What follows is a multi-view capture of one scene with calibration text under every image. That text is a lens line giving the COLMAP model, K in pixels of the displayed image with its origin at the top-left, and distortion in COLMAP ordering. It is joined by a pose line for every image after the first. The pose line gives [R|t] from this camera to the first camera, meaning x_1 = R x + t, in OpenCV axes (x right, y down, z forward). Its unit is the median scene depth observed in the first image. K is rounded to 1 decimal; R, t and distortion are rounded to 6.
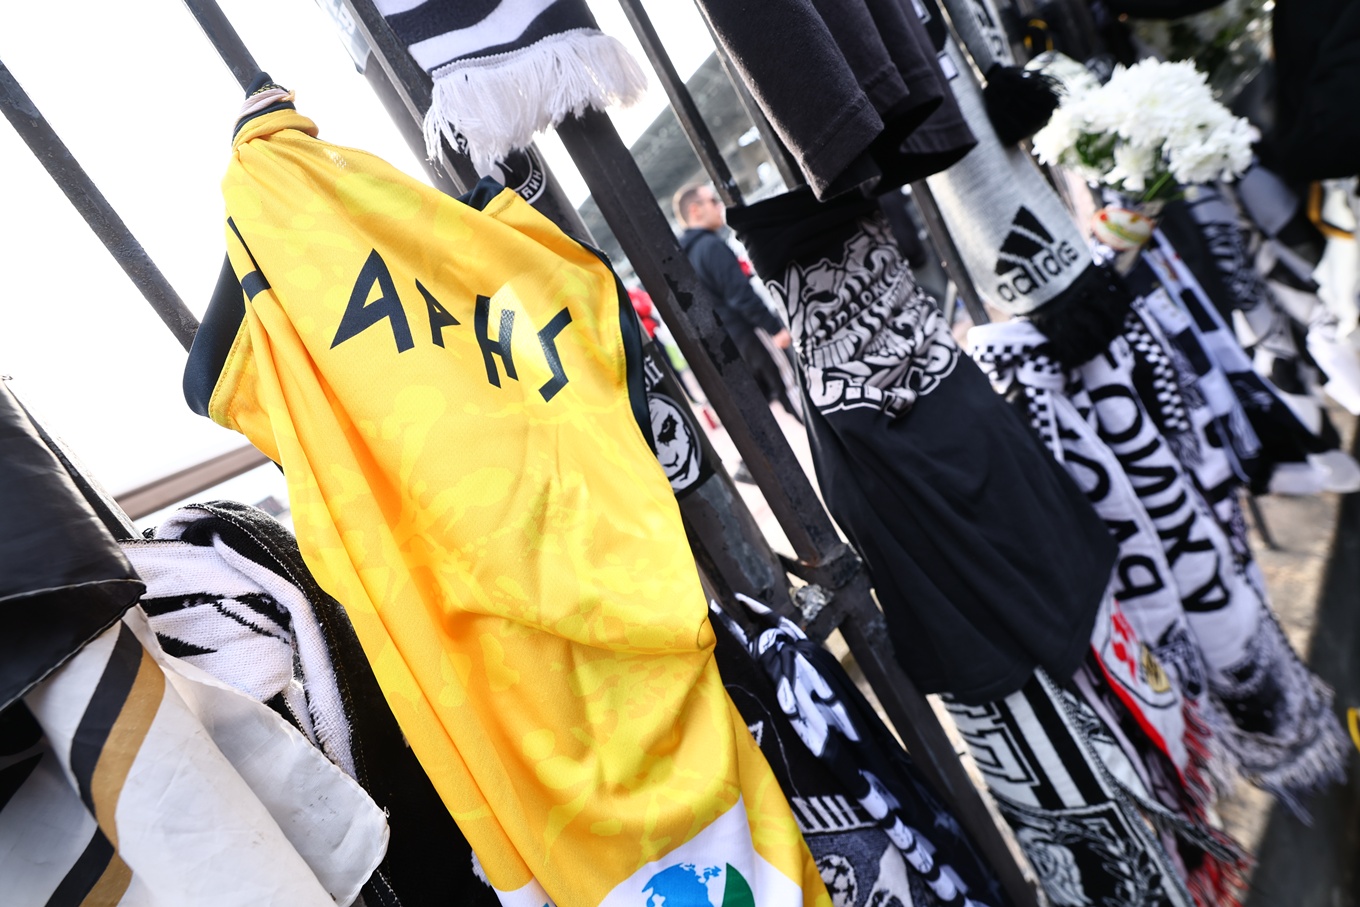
lens RADIAL K [[564.8, 0, 680.0], [0, 564.8, 453.5], [0, 0, 1]] dist [-0.003727, -0.000140]
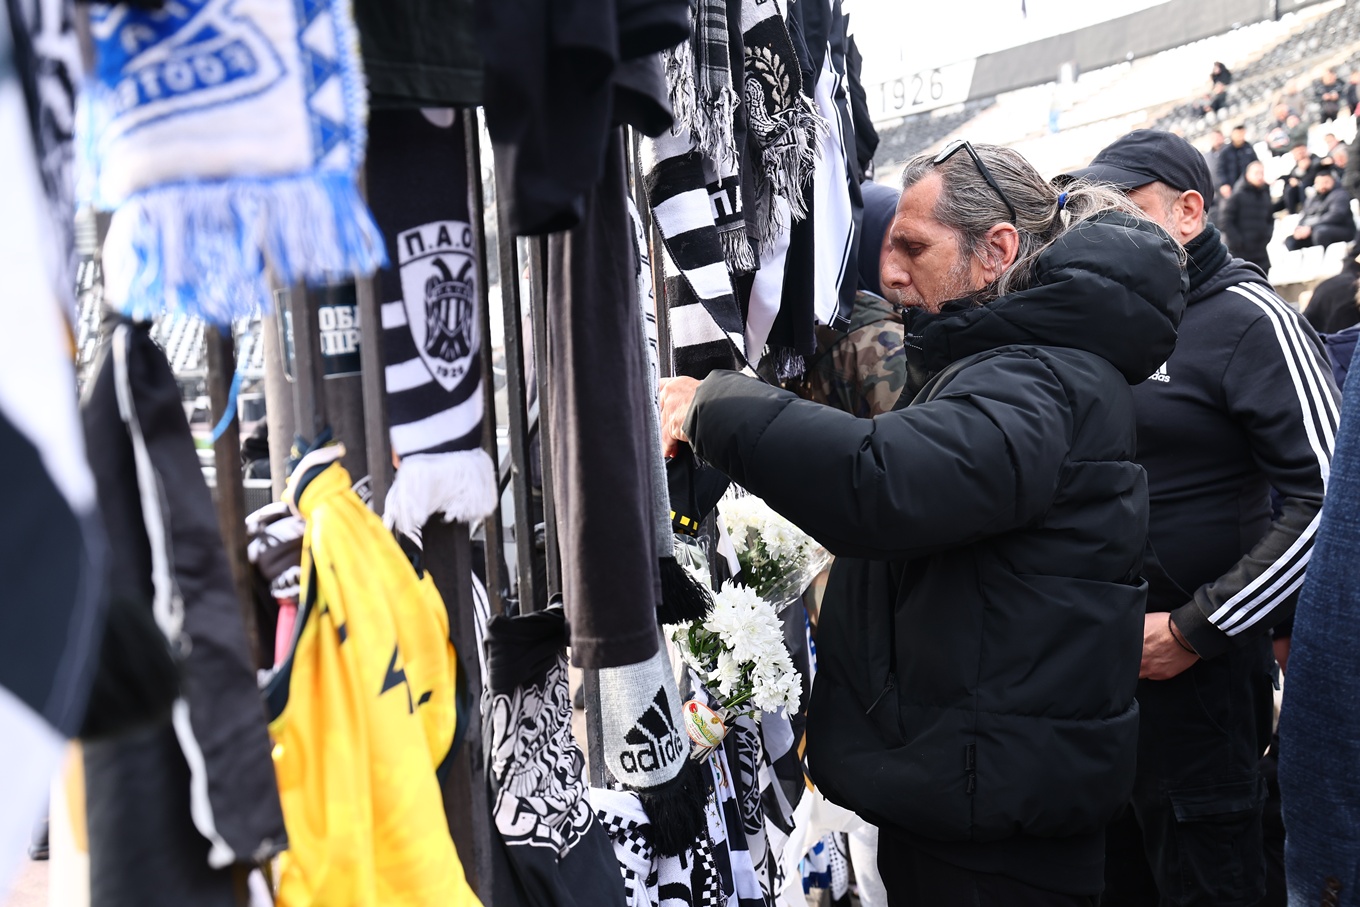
lens RADIAL K [[1363.8, 0, 680.0], [0, 1363.8, 453.5], [0, 0, 1]] dist [0.107929, -0.003949]
pose [[0.657881, 0.425854, 0.621161, -1.154469], [-0.176558, 0.889006, -0.422487, 0.247963], [-0.732134, 0.168275, 0.660048, -0.786861]]
